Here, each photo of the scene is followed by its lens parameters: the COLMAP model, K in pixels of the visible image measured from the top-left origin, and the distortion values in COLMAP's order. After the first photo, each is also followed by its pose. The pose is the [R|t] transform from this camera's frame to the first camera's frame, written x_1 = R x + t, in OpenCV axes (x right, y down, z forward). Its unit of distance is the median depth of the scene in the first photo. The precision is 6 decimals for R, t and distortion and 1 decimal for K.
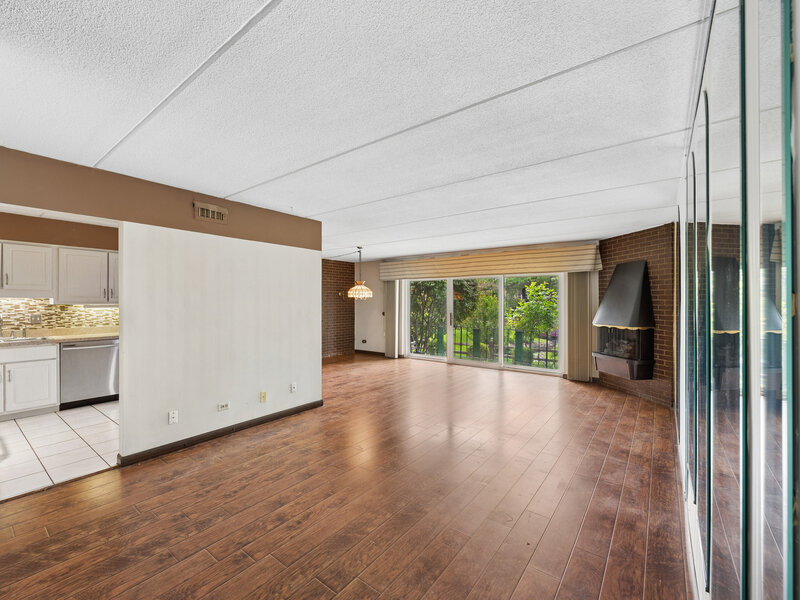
lens RADIAL K [[345.5, 0, 400.2], [0, 345.5, 302.5], [0, 0, 1]] dist [-0.002113, -0.000711]
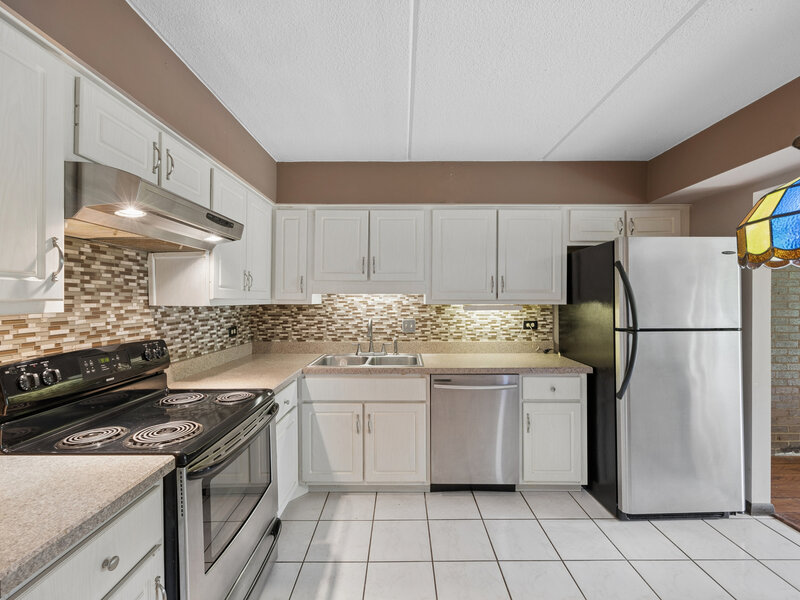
lens RADIAL K [[345.5, 0, 400.2], [0, 345.5, 302.5], [0, 0, 1]] dist [-0.002113, -0.000711]
pose [[0.595193, 0.007865, -0.803544, -0.550333], [-0.000427, 0.999955, 0.009471, -0.003442], [0.803582, -0.005294, 0.595170, 0.608185]]
